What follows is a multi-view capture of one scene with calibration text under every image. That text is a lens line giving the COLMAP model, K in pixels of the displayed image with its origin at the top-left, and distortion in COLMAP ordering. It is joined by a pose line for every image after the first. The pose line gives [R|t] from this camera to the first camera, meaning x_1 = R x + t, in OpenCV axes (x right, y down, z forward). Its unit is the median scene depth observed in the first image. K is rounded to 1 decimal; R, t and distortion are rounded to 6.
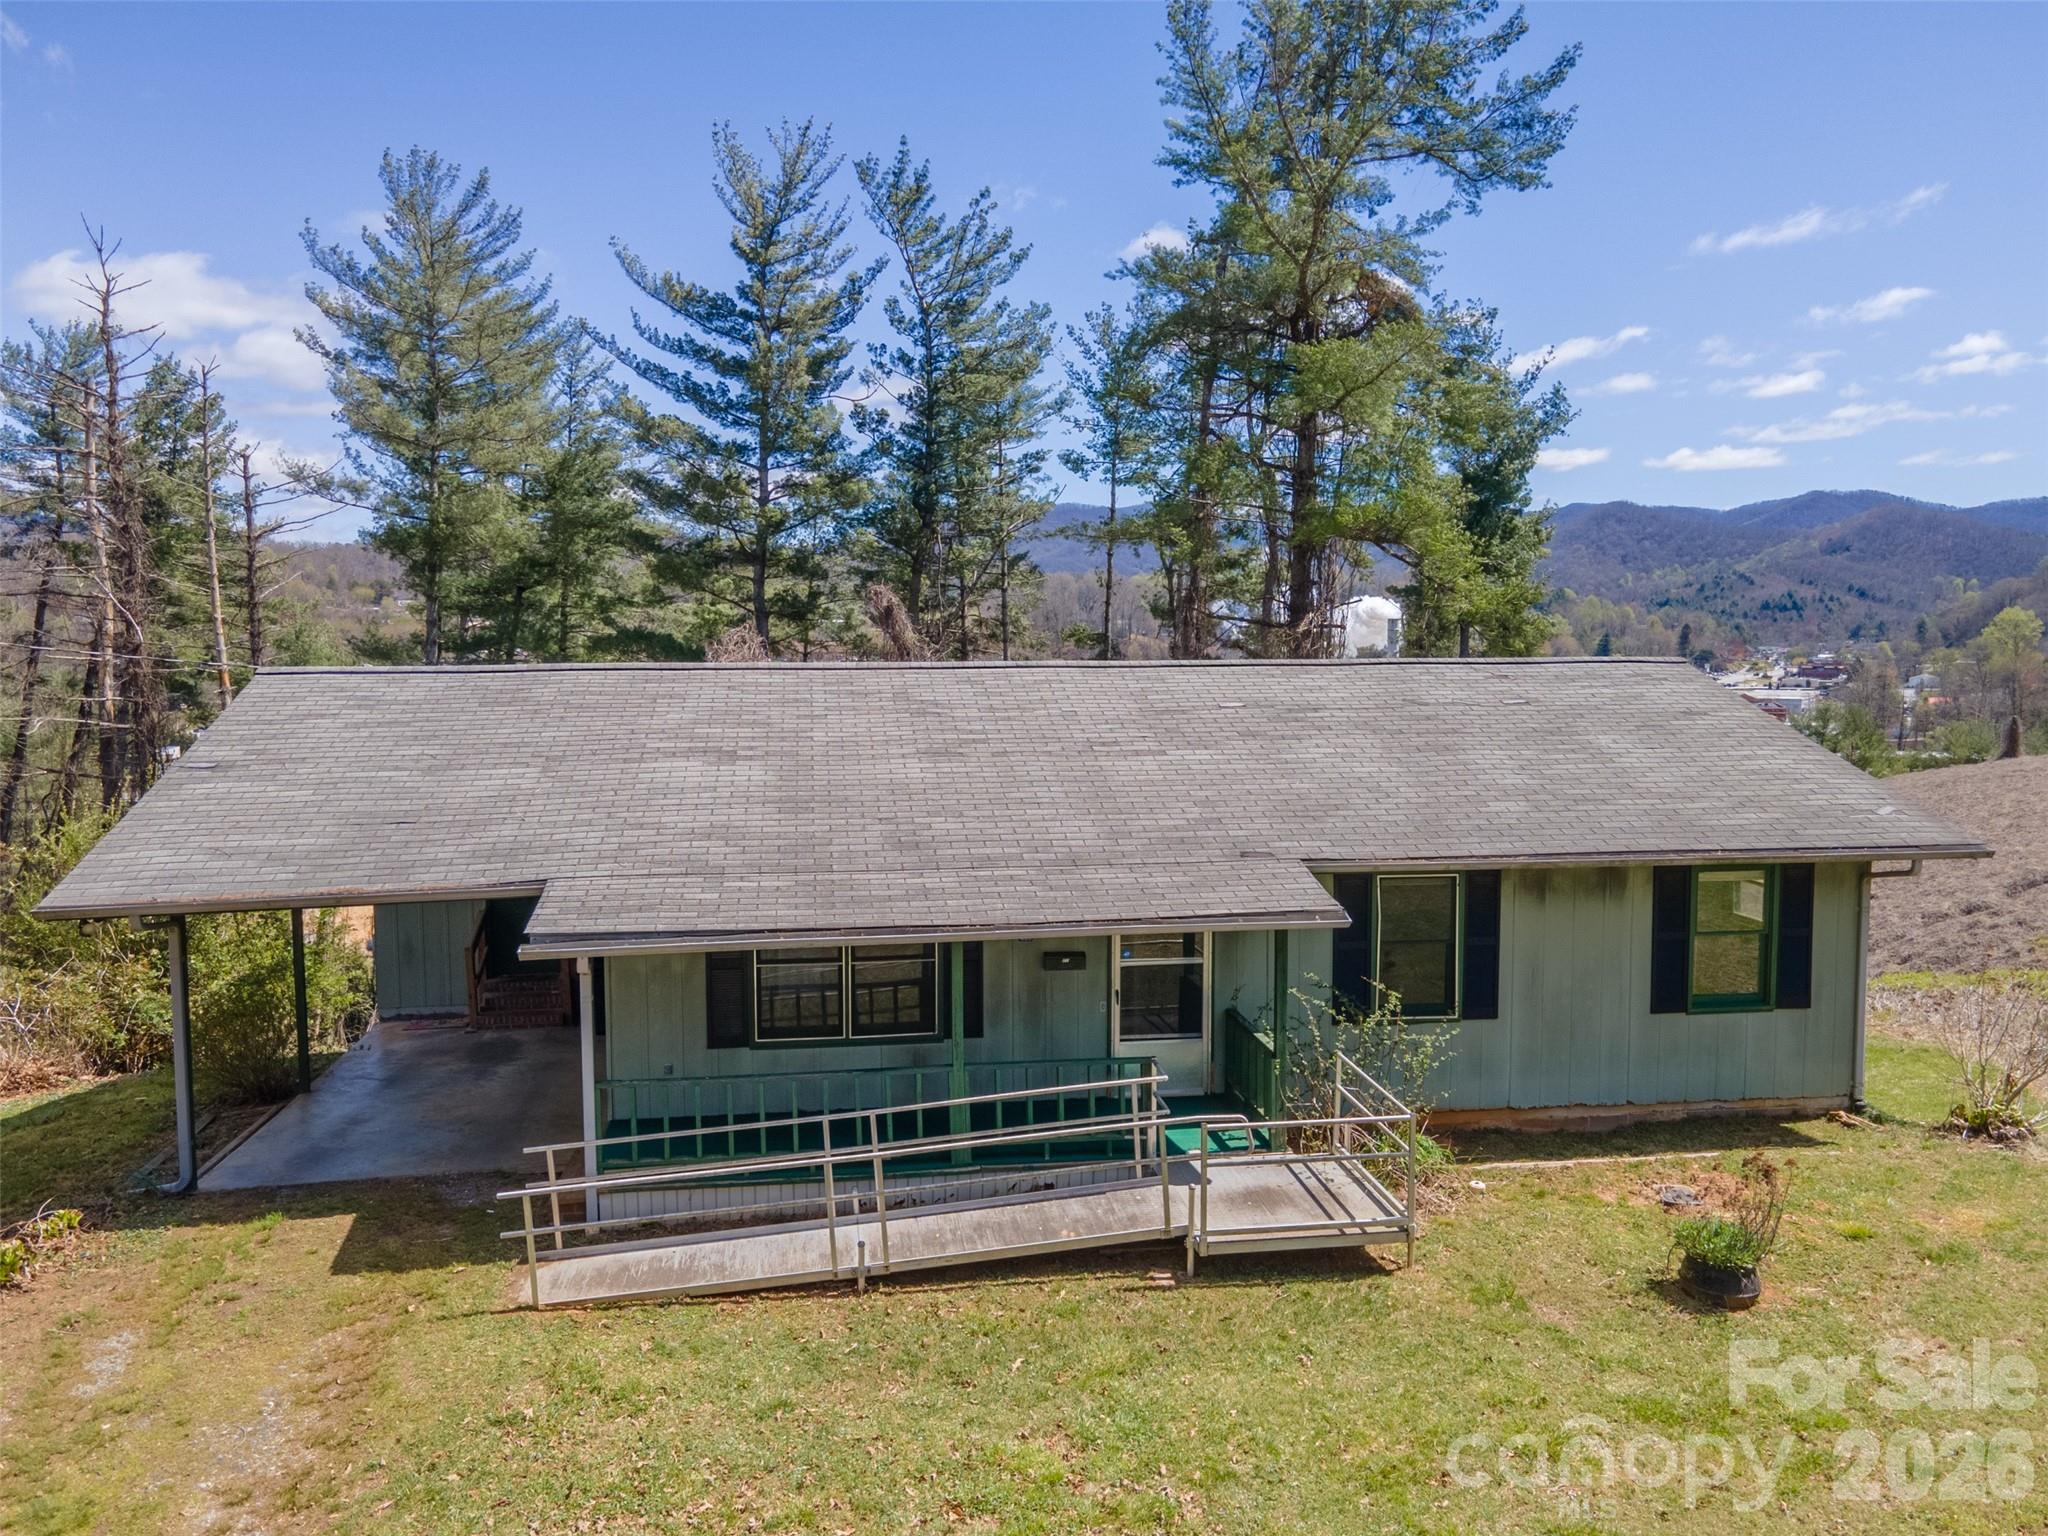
lens RADIAL K [[1484.2, 0, 1028.3], [0, 1484.2, 744.8], [0, 0, 1]] dist [0.033909, 0.001473]
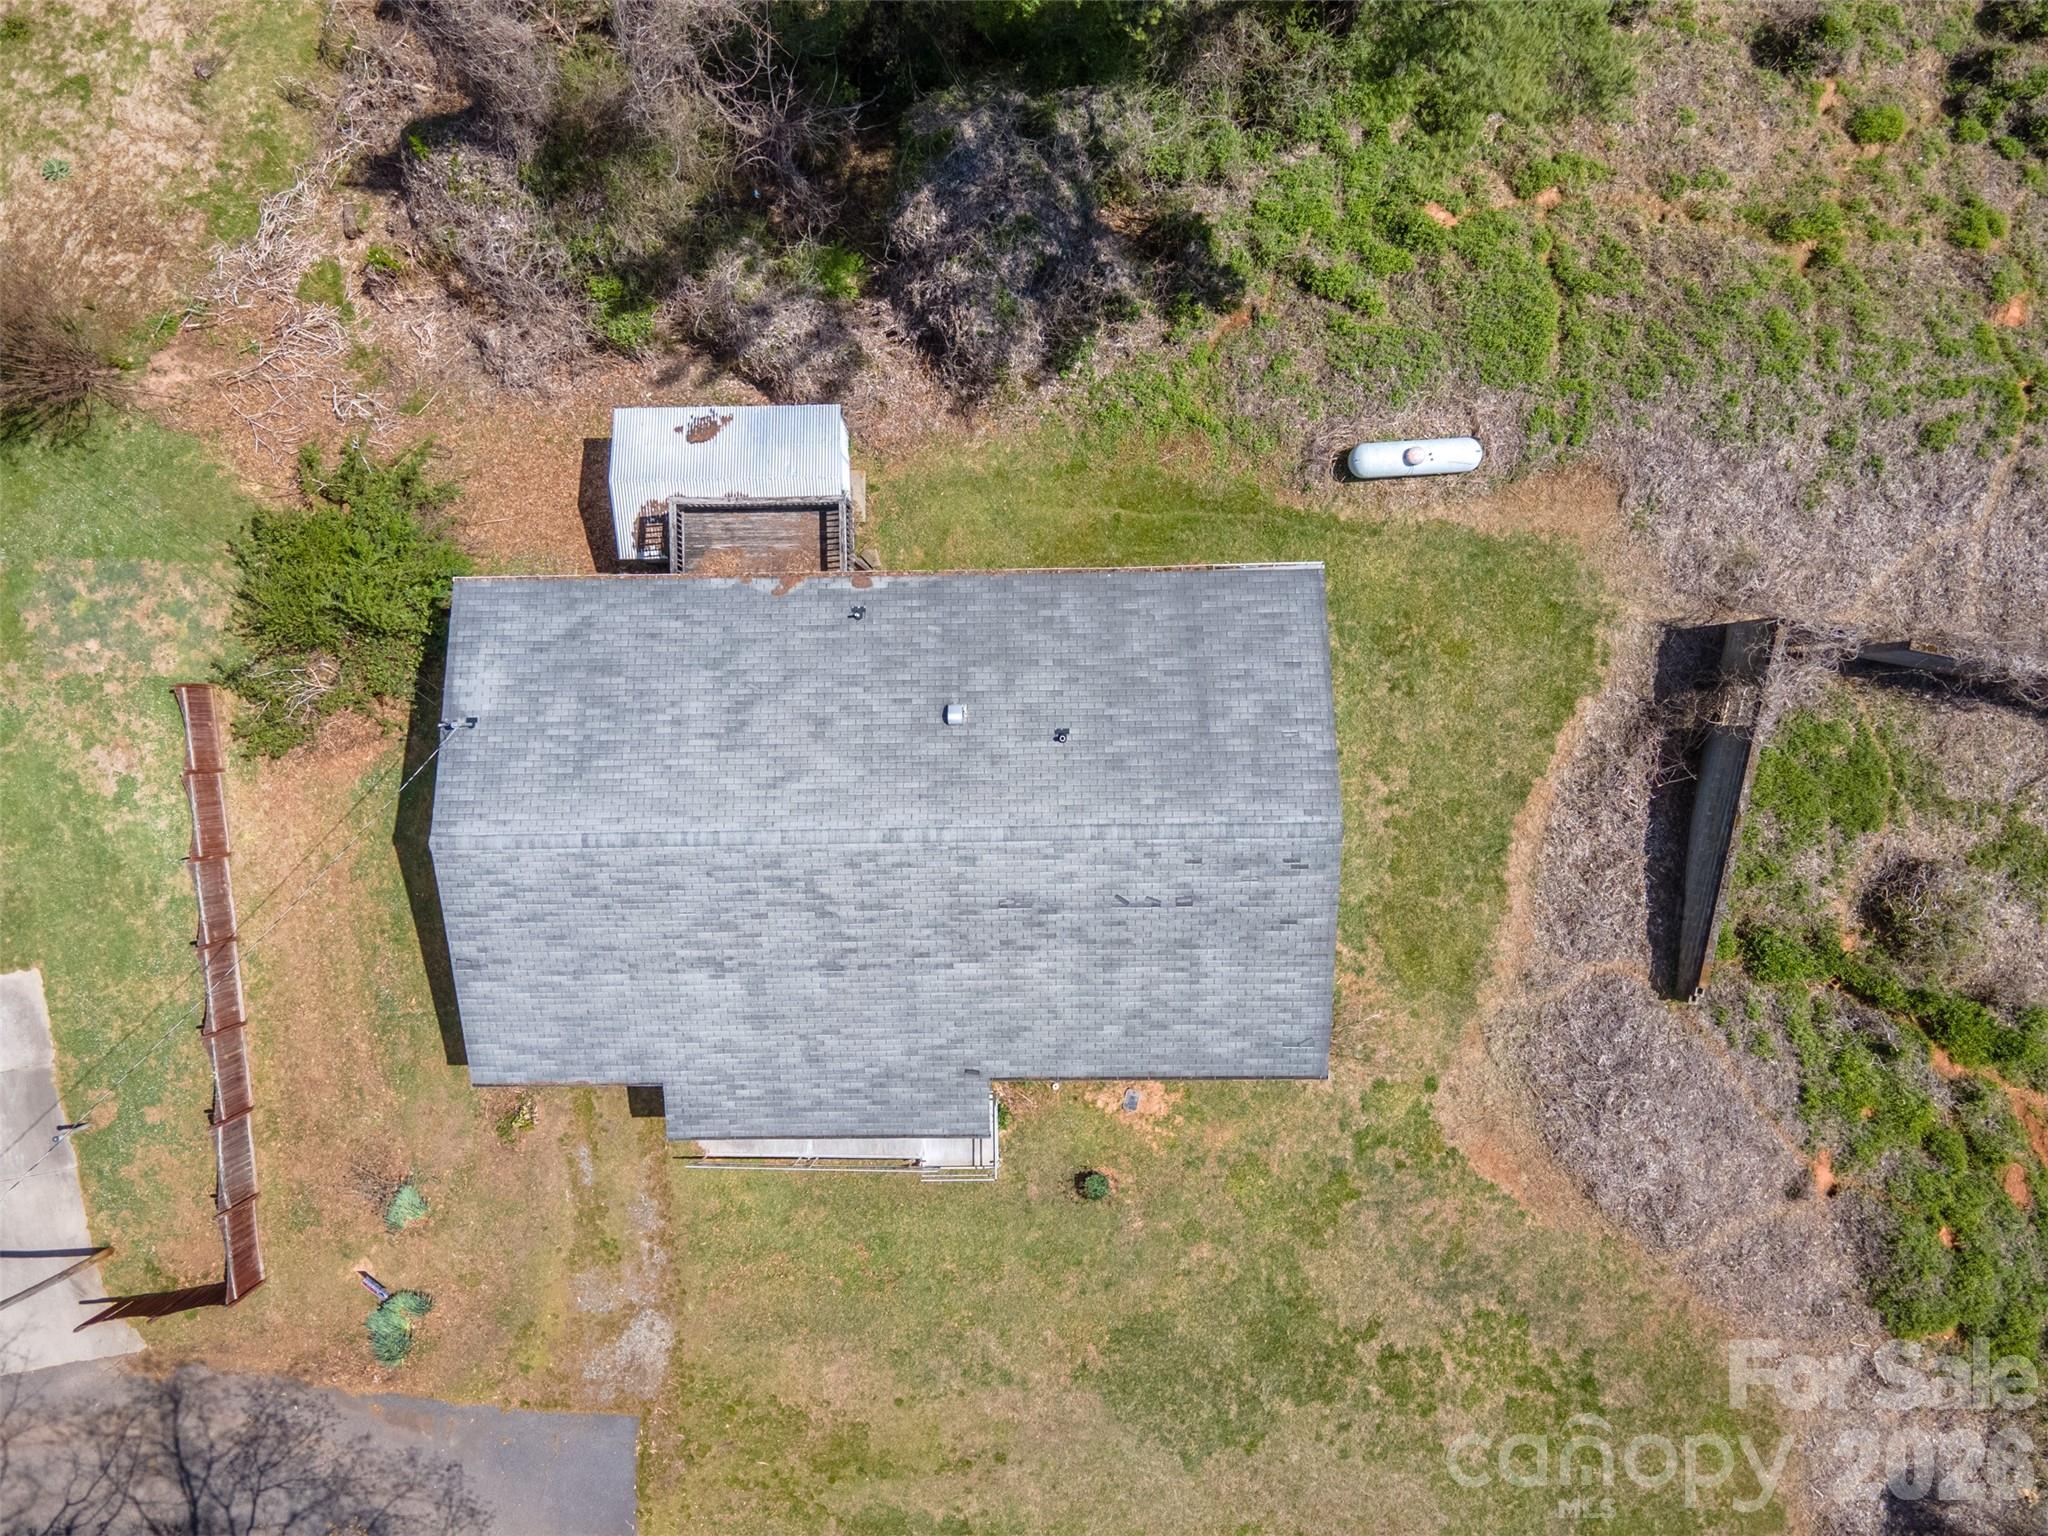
lens RADIAL K [[1524.3, 0, 1024.0], [0, 1524.3, 768.0], [0, 0, 1]] dist [0.015807, 0.000698]
pose [[0.991241, 0.132005, 0.003886, 0.050261], [-0.006558, 0.019808, 0.999782, -0.679301], [0.131899, -0.991051, 0.020500, 0.439036]]
